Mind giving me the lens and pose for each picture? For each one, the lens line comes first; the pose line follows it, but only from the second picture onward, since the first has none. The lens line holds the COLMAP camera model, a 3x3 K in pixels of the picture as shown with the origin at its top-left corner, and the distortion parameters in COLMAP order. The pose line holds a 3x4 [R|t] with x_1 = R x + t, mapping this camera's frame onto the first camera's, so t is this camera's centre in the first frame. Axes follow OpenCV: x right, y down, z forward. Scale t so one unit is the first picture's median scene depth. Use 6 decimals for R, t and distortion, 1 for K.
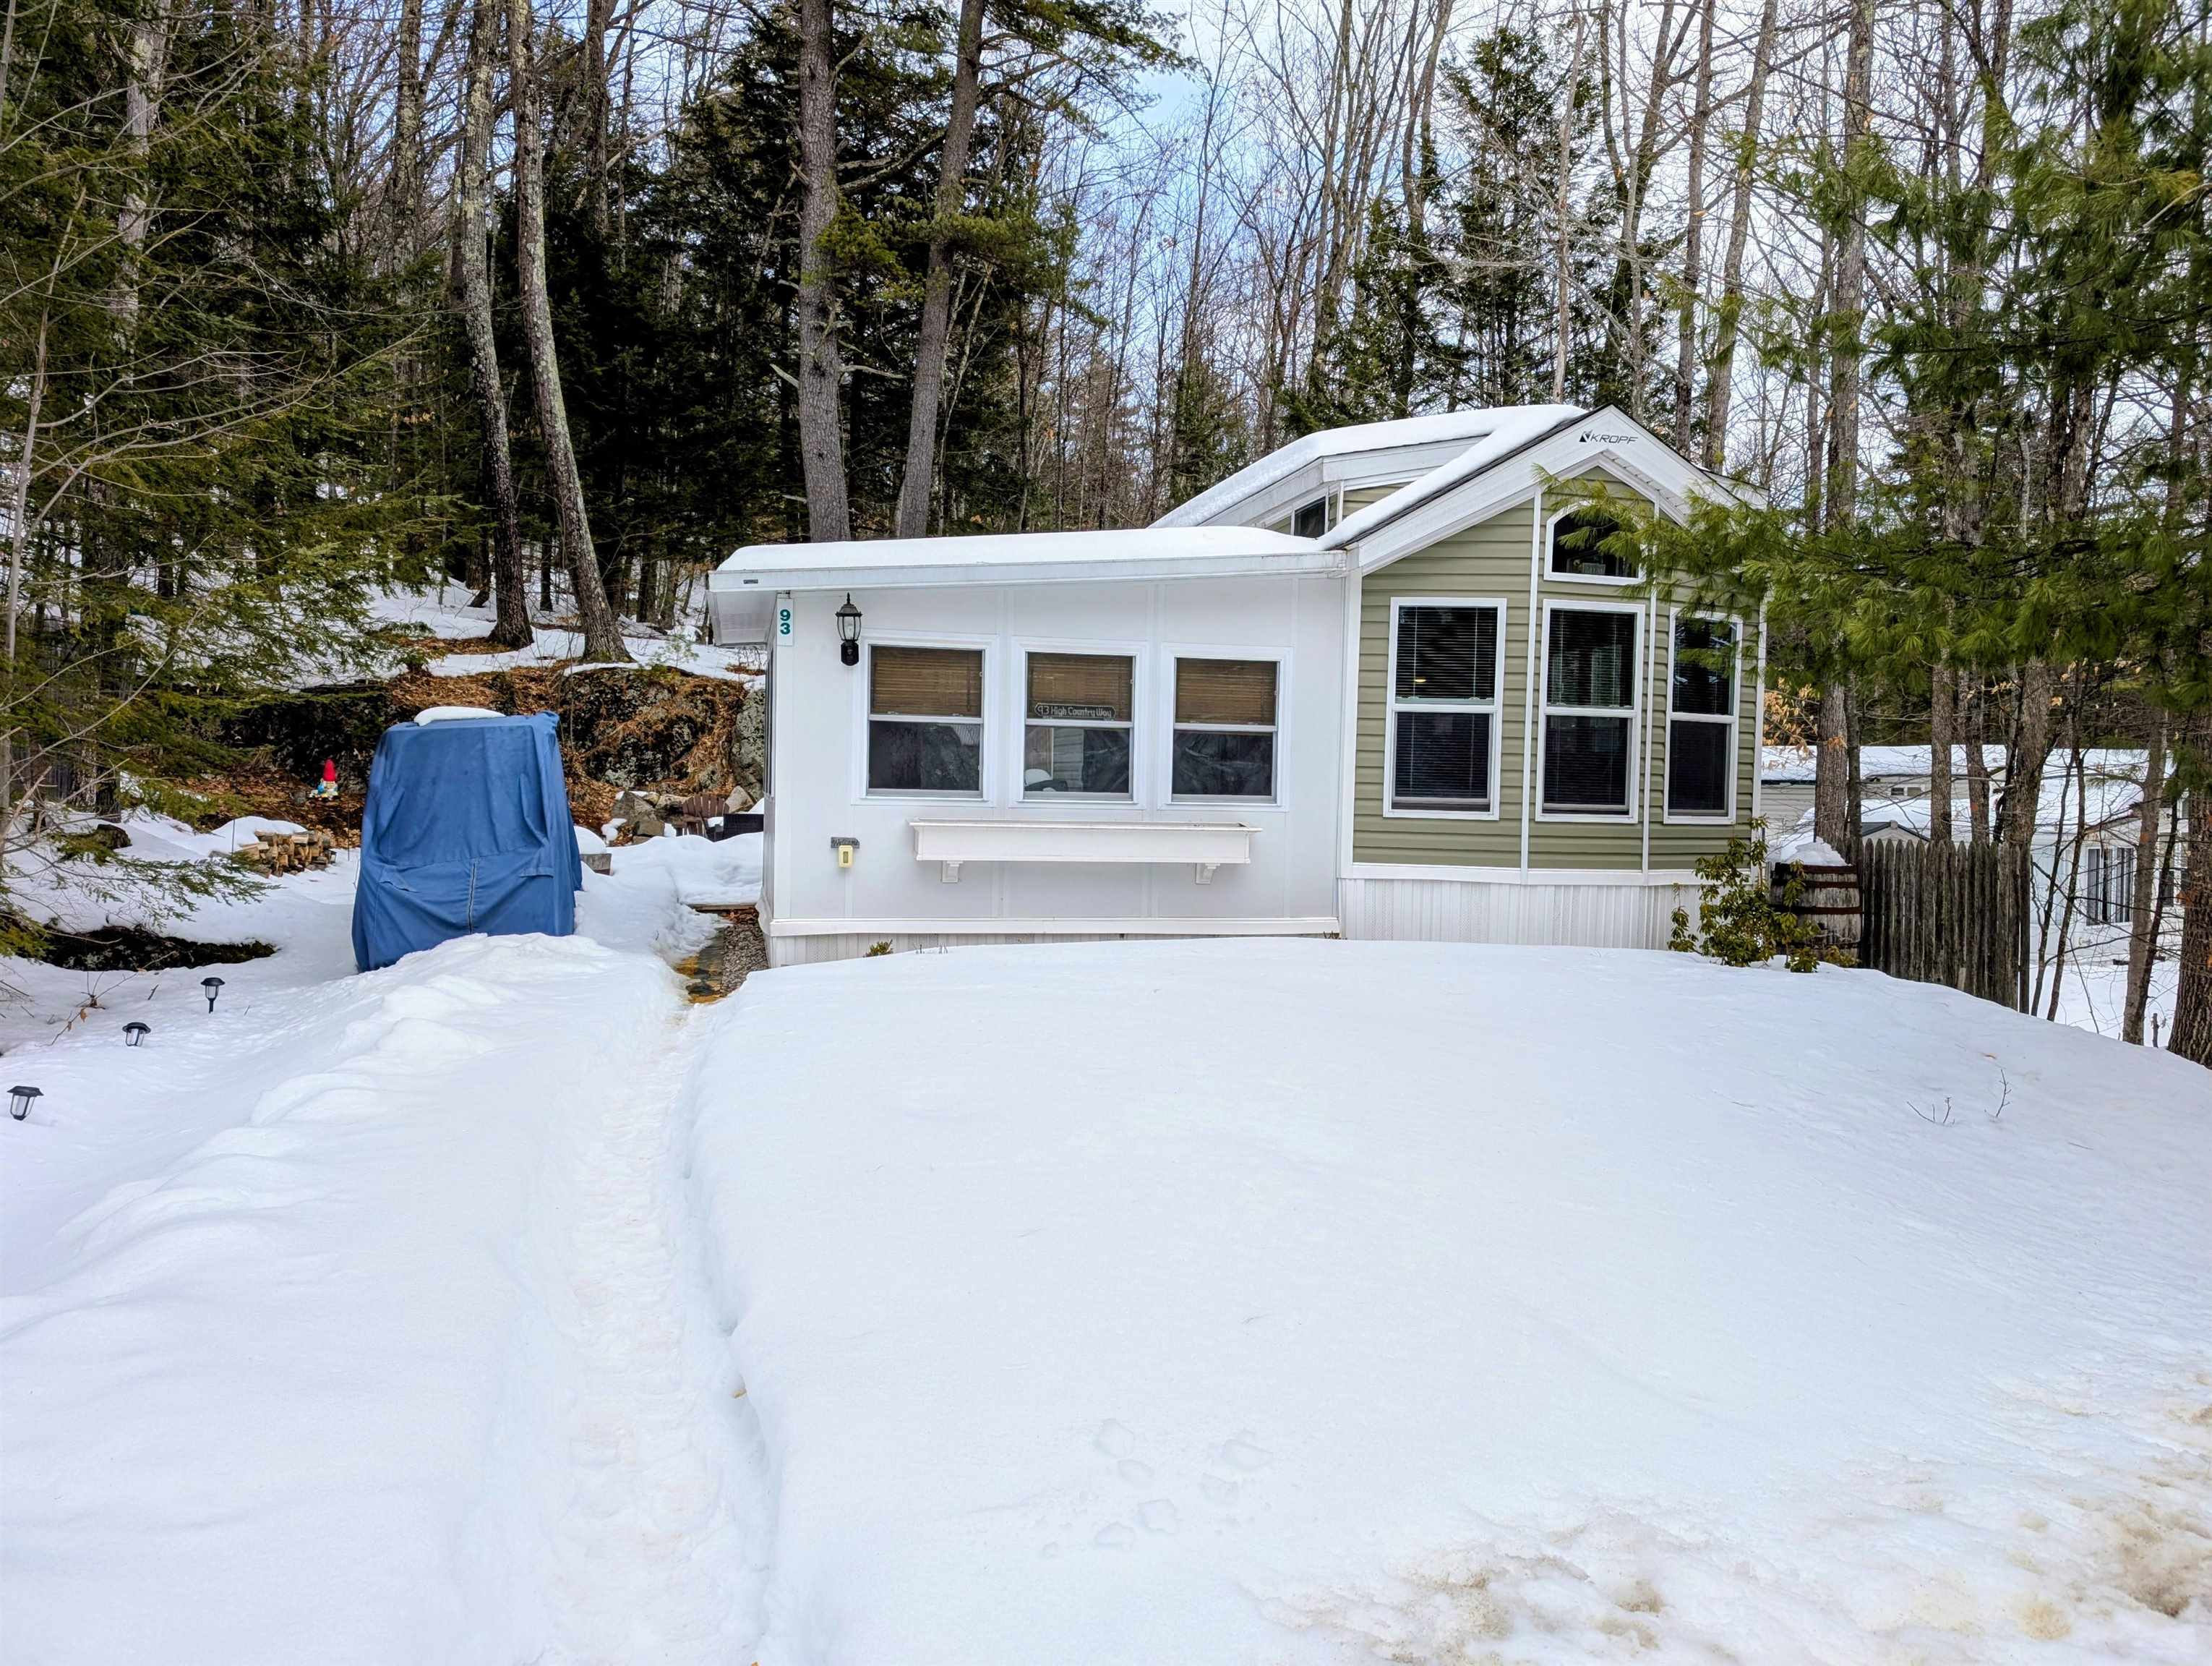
lens RADIAL K [[1587.5, 0, 1089.1], [0, 1587.5, 824.5], [0, 0, 1]] dist [0.051509, -0.088472]
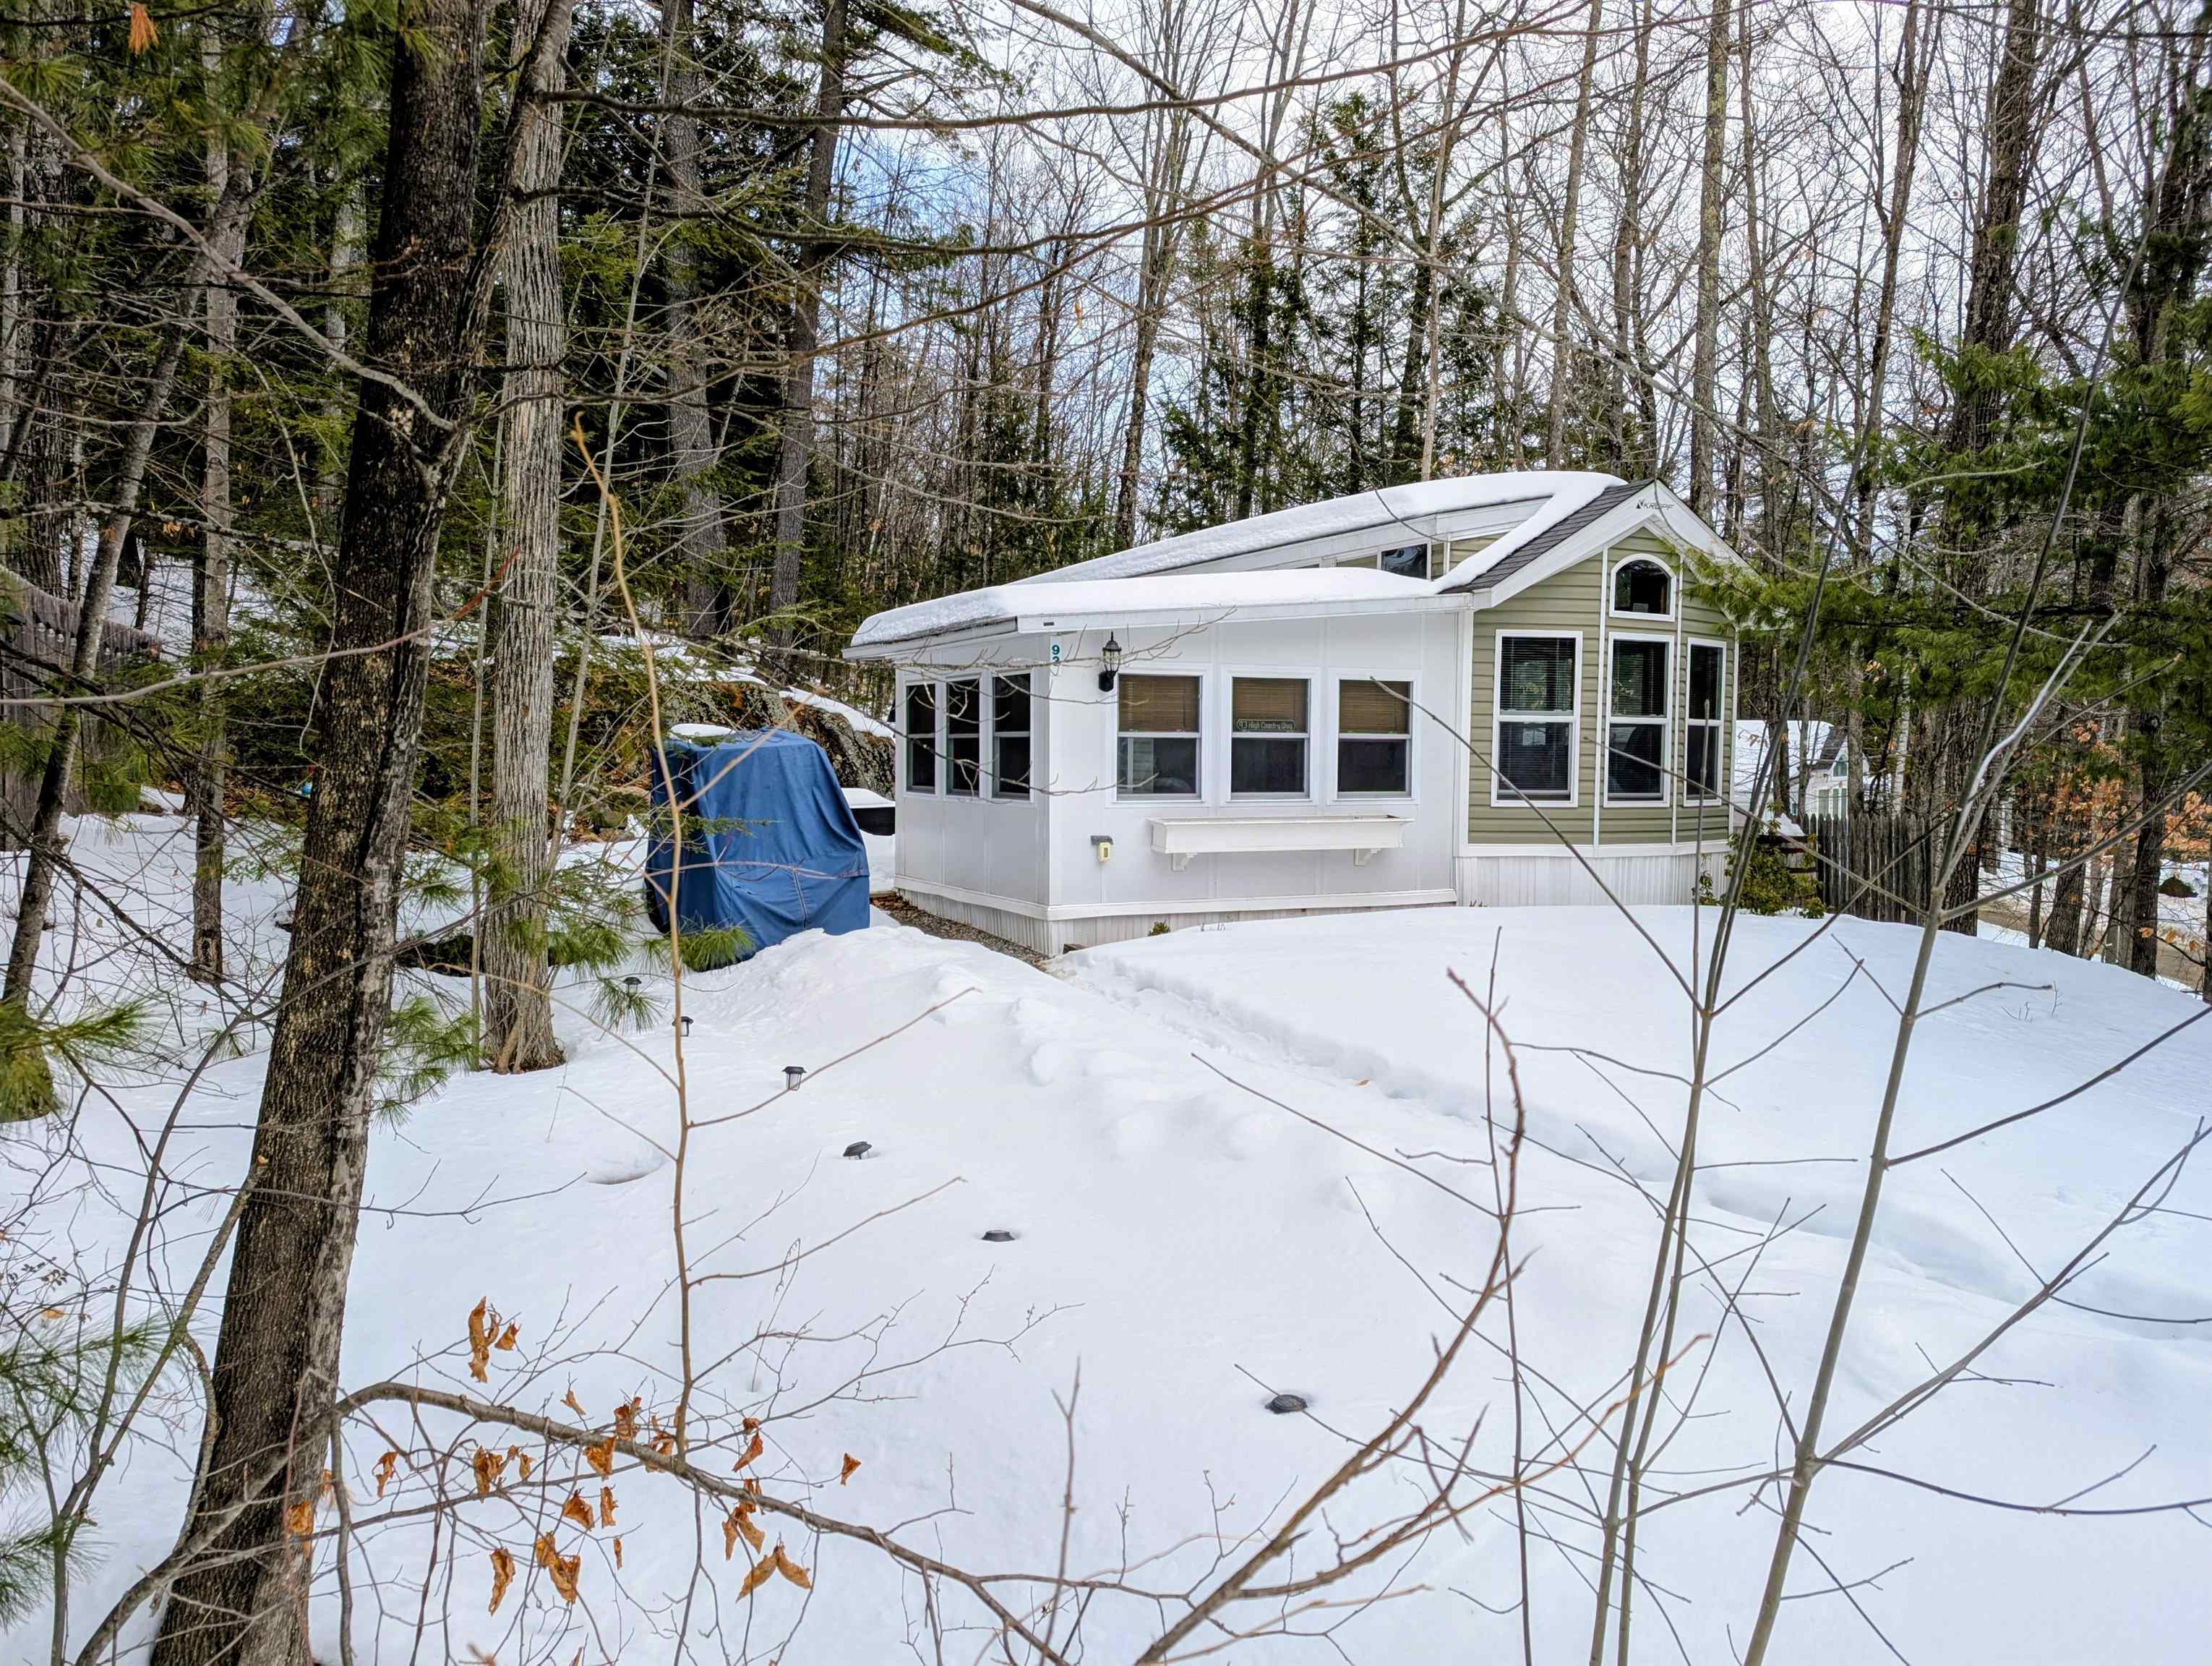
lens RADIAL K [[1579.7, 0, 1111.2], [0, 1579.7, 821.3], [0, 0, 1]] dist [0.033967, -0.022269]
pose [[0.972382, -0.025173, 0.232032, -0.392620], [0.020465, 0.999533, 0.022676, -0.027448], [-0.232495, -0.017301, 0.972444, -0.134094]]
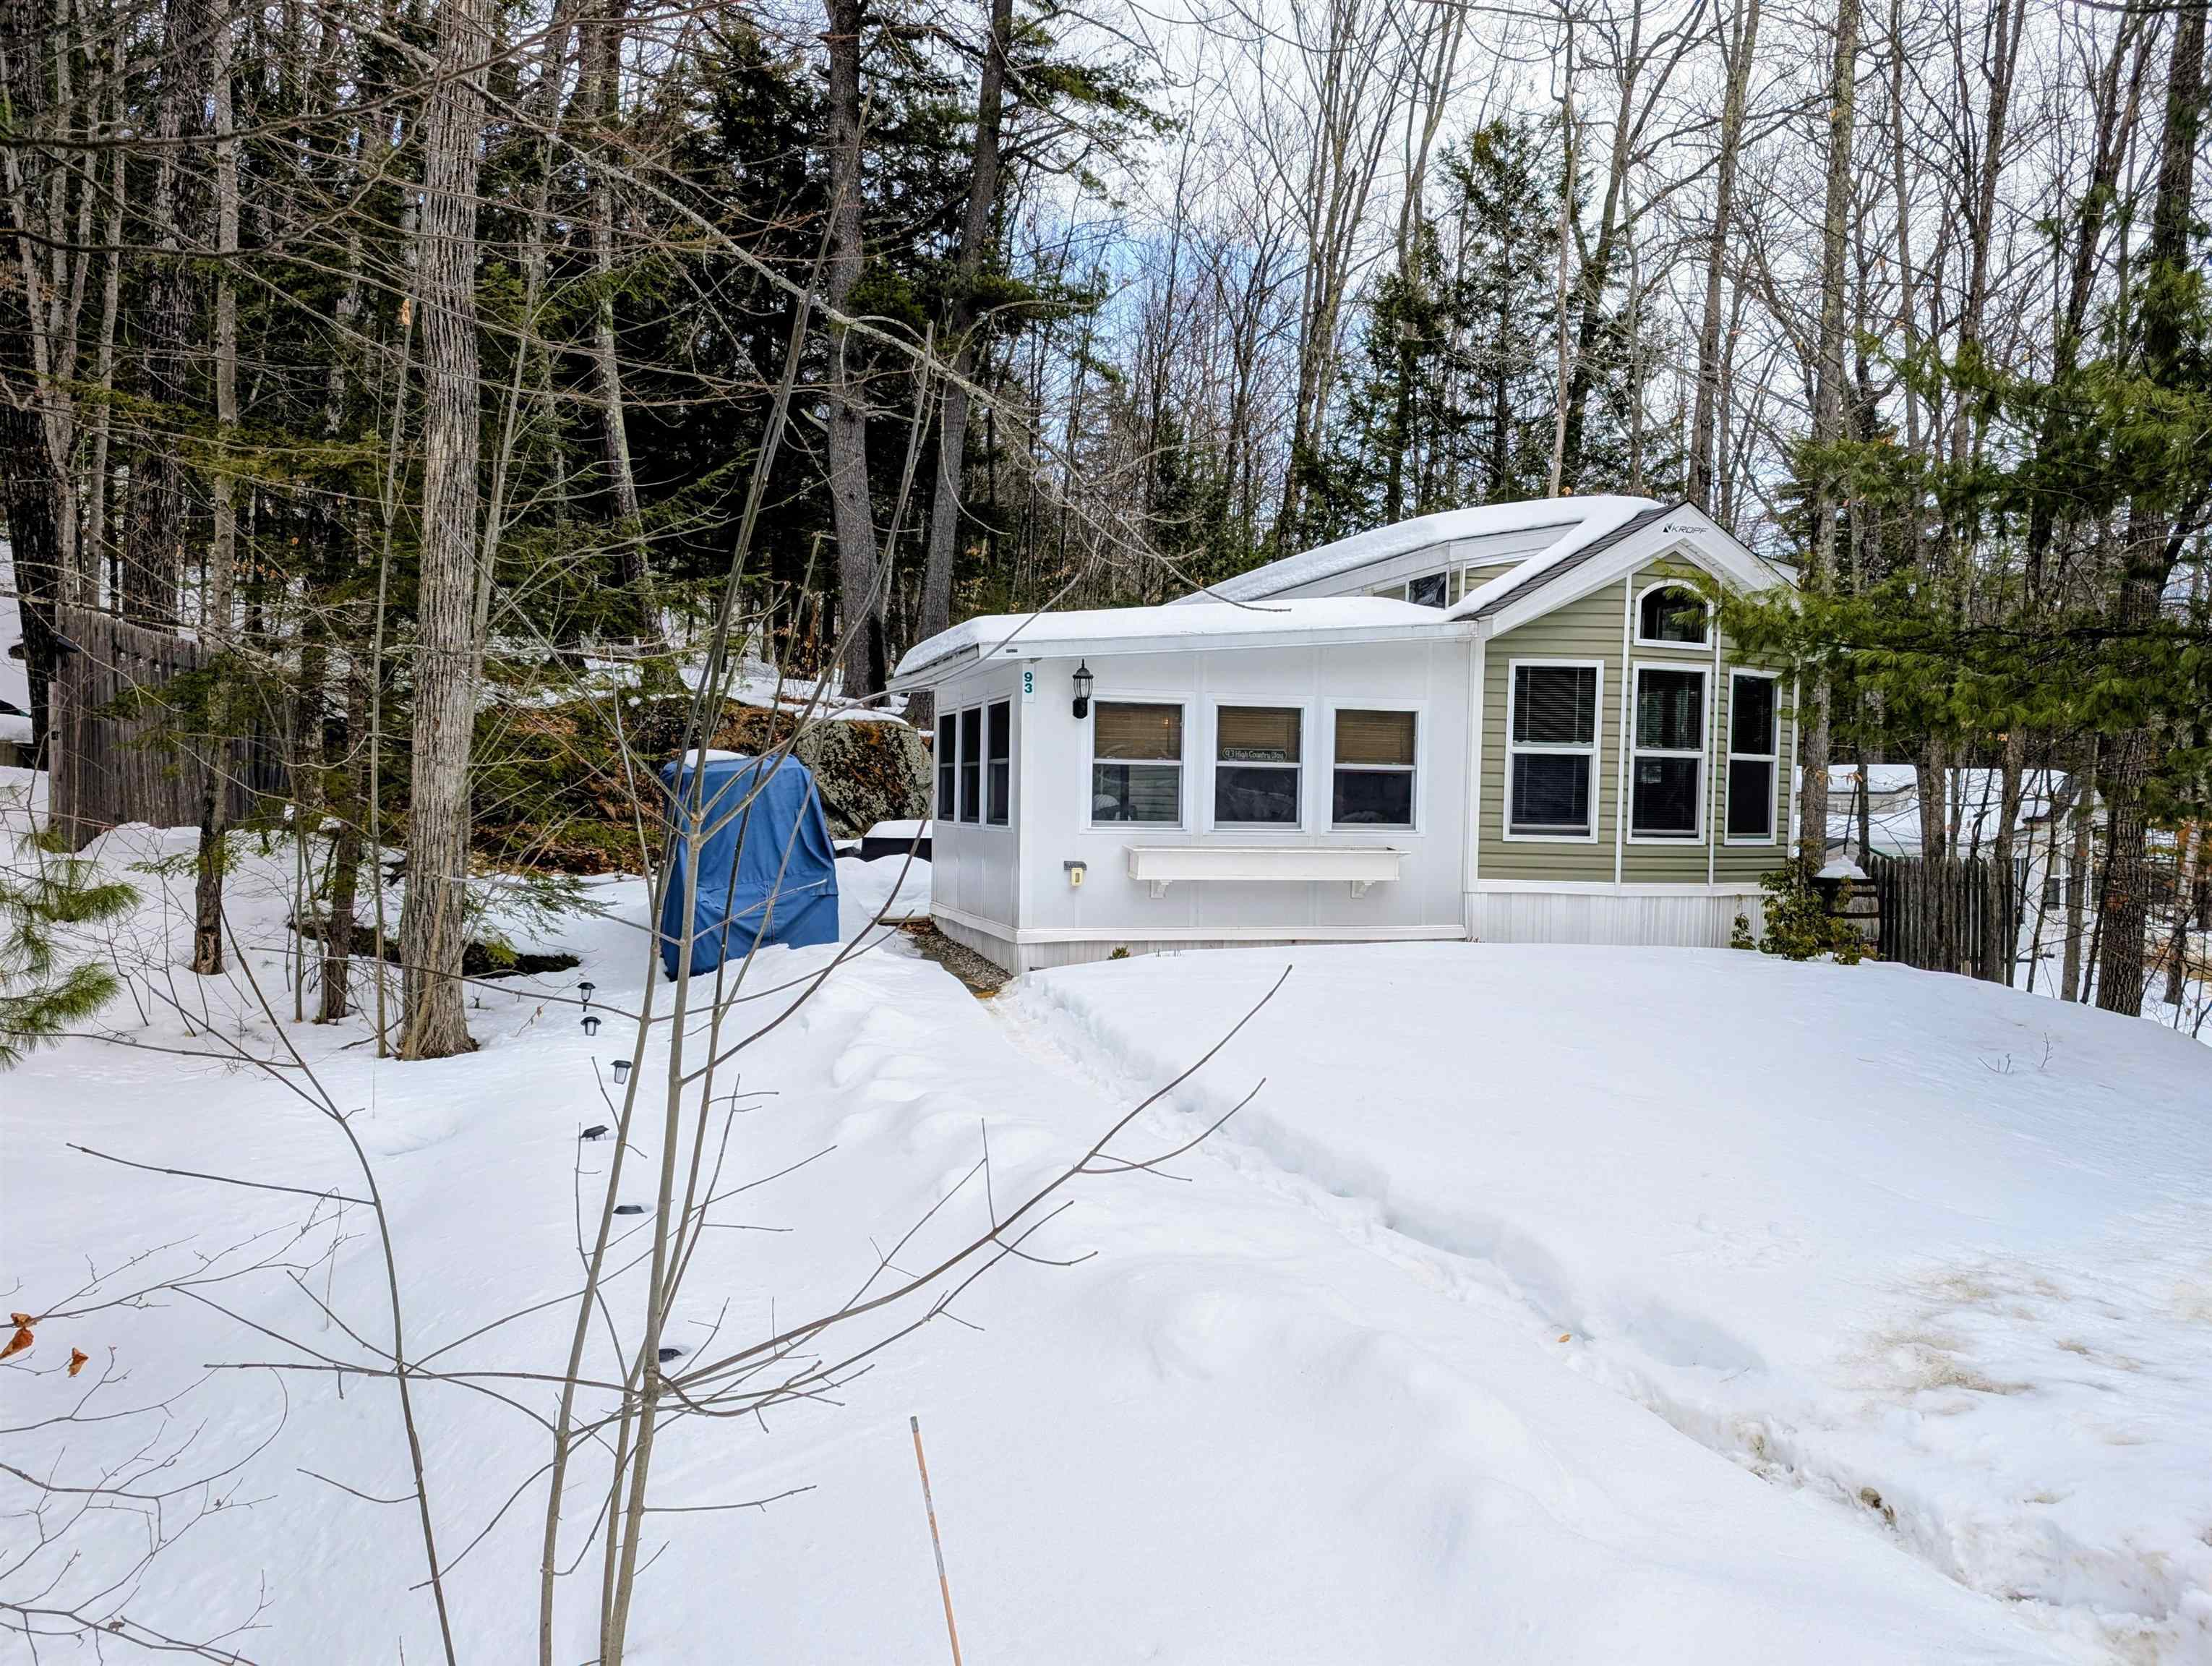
lens RADIAL K [[1580.1, 0, 1110.3], [0, 1580.1, 848.5], [0, 0, 1]] dist [0.035224, -0.032879]
pose [[0.997158, -0.005984, 0.075096, -0.202612], [0.005486, 0.999962, 0.006837, -0.008906], [-0.075134, -0.006405, 0.997153, -0.174802]]
